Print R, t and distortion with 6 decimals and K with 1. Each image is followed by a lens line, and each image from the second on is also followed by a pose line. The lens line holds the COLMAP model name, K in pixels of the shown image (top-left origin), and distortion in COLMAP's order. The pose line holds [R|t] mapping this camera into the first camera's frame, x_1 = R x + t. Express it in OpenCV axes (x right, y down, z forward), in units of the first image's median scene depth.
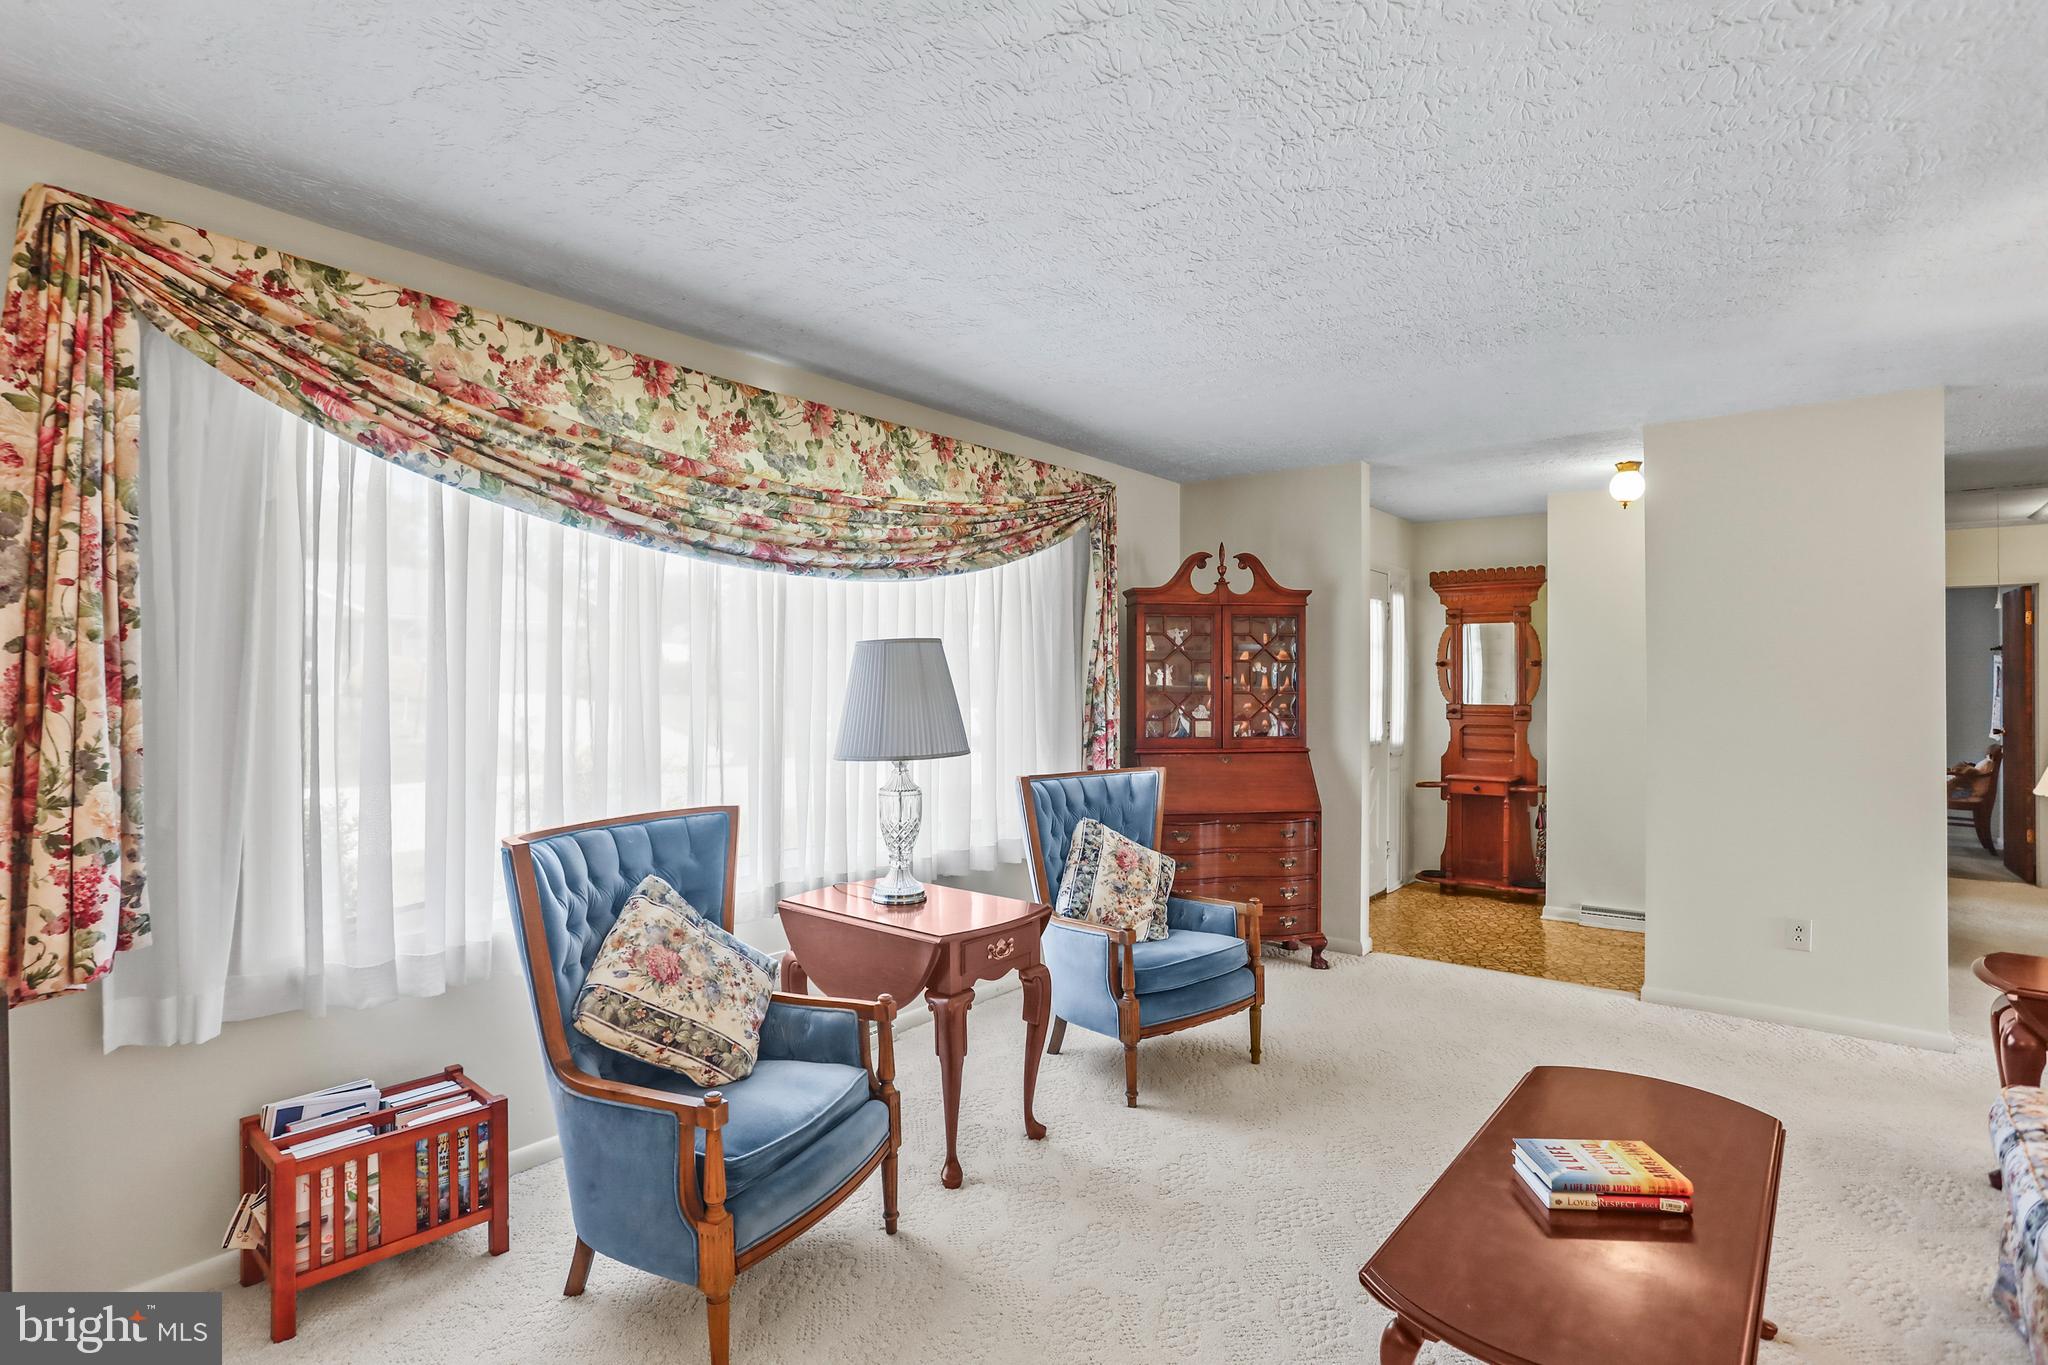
lens RADIAL K [[1006.2, 0, 1014.7], [0, 1006.2, 681.2], [0, 0, 1]] dist [-0.055365, 0.025665]
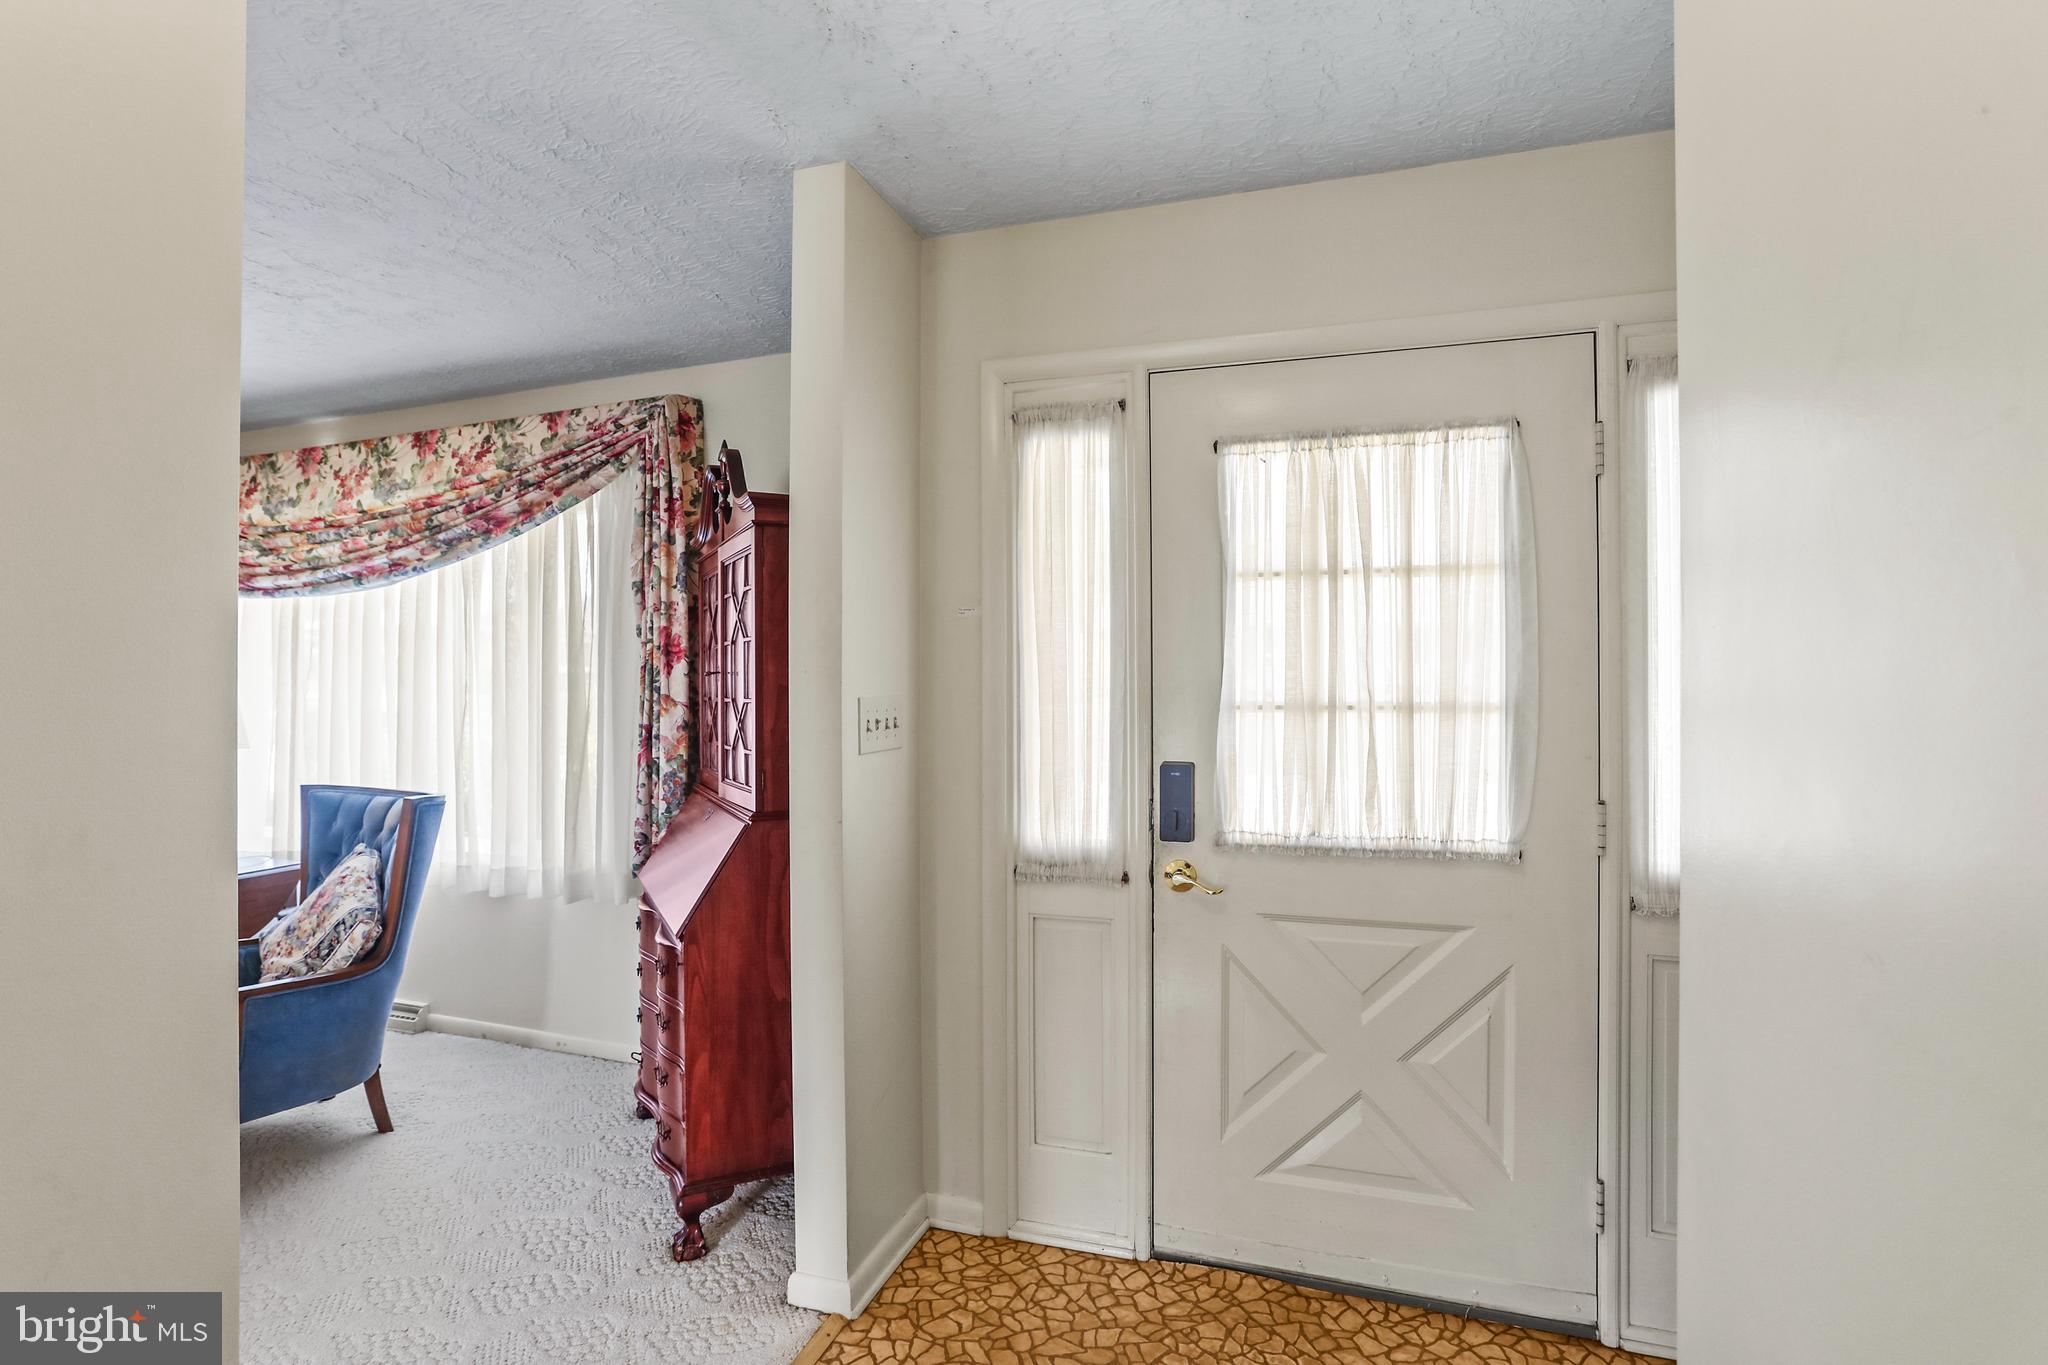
lens RADIAL K [[1006.2, 0, 1014.7], [0, 1006.2, 681.2], [0, 0, 1]] dist [-0.055365, 0.025665]
pose [[0.339129, -0.007516, -0.940710, 1.115573], [0.006824, 0.999961, -0.005529, 0.007516], [0.940715, -0.004544, 0.339167, 1.326164]]
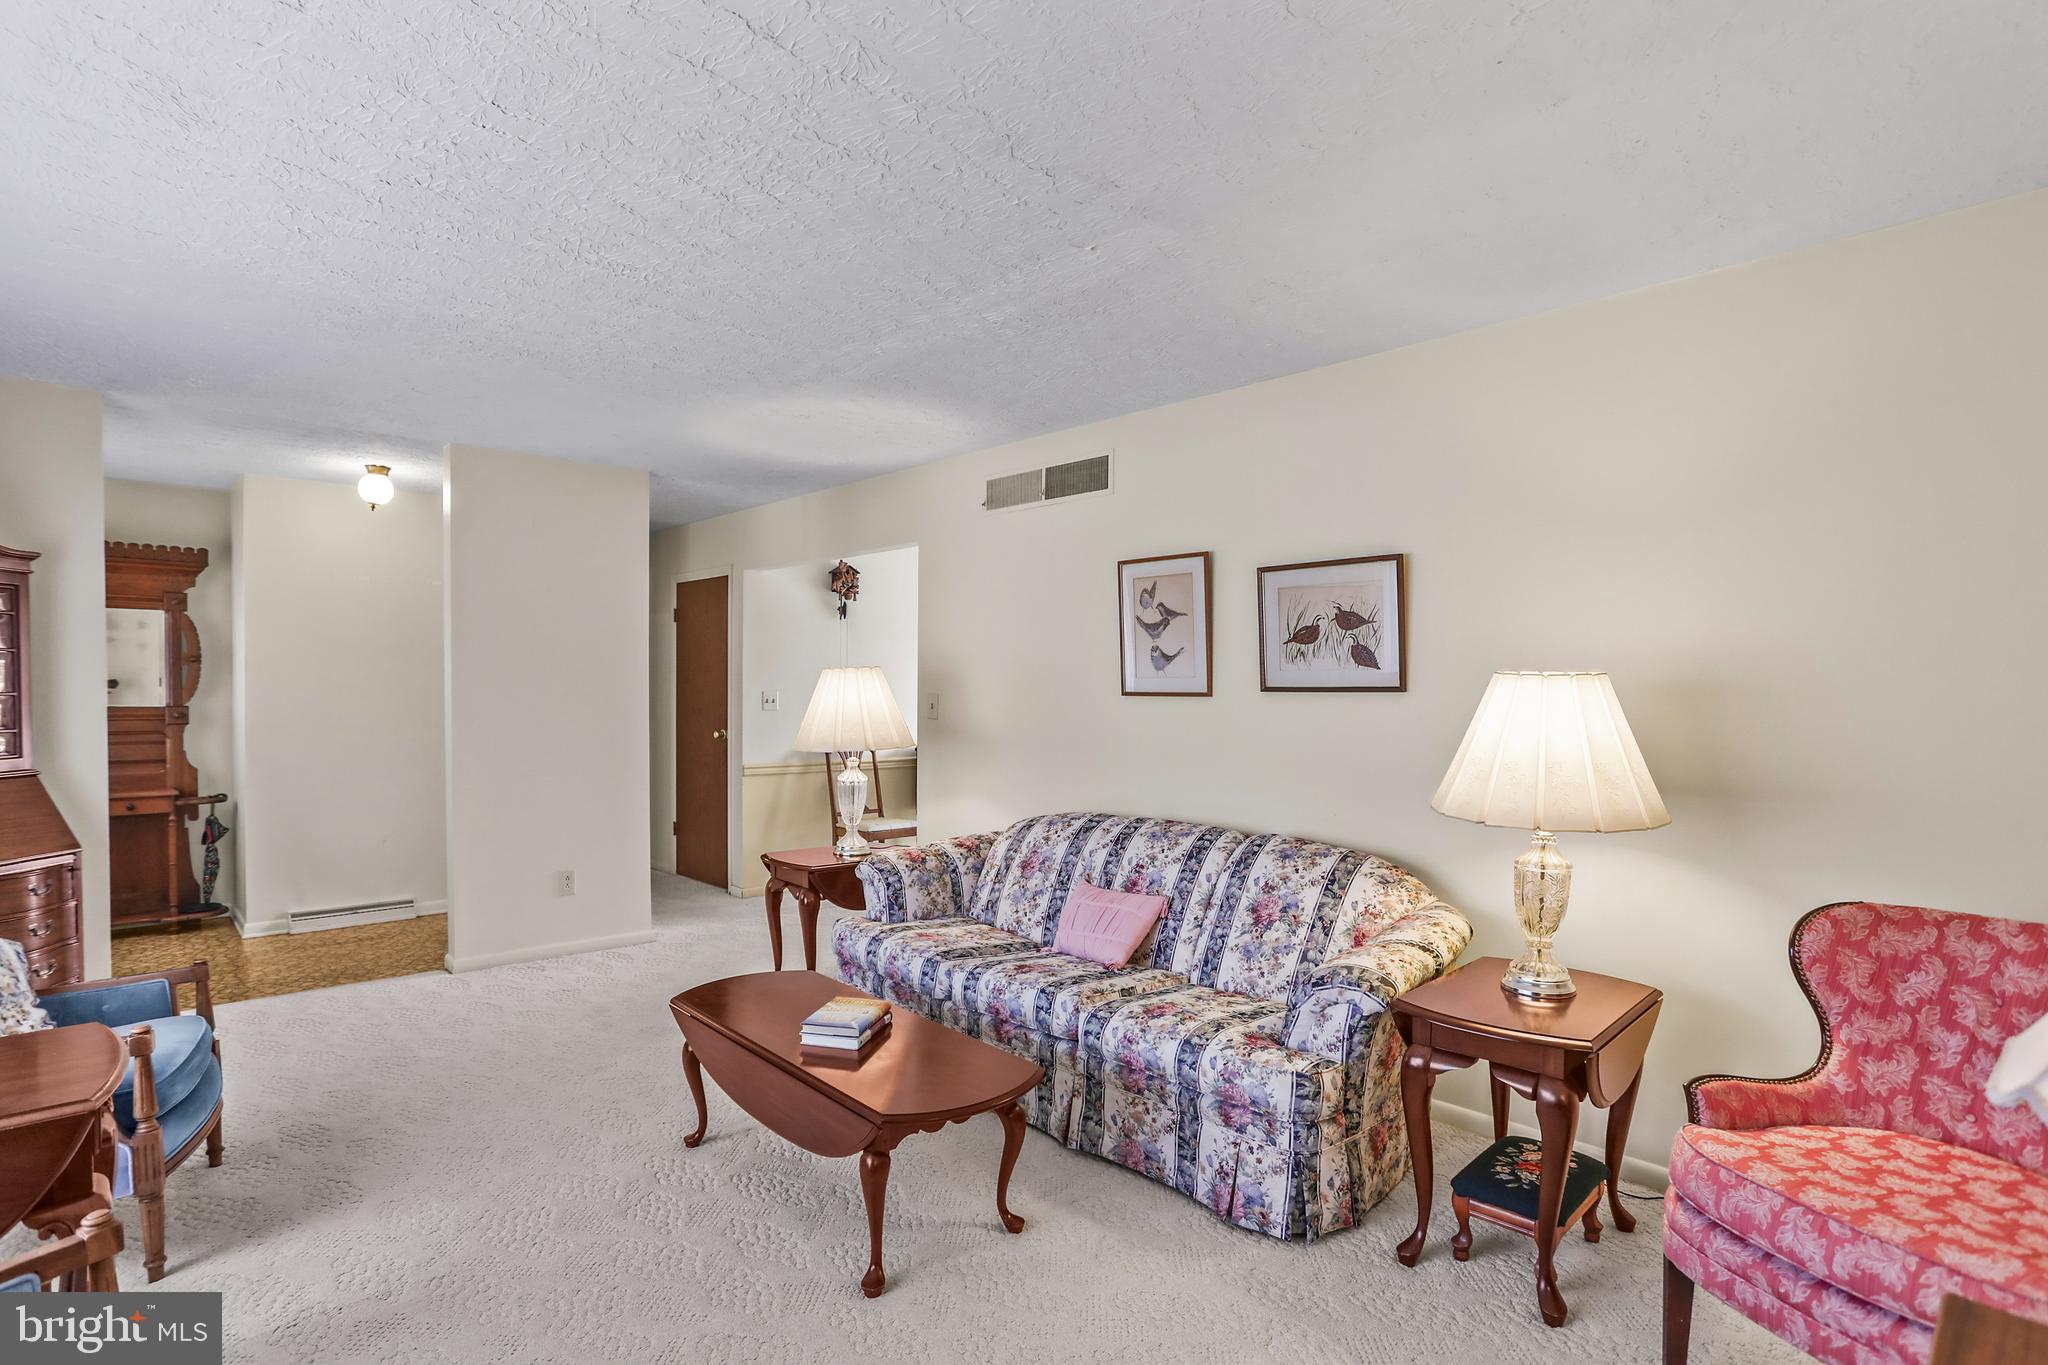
lens RADIAL K [[1040.9, 0, 982.1], [0, 1040.9, 713.2], [0, 0, 1]] dist [-0.057478, 0.029539]
pose [[0.167360, -0.026361, 0.985543, -0.445098], [-0.007967, 0.999574, 0.028089, -0.000899], [-0.985864, -0.012553, 0.167079, 0.279424]]
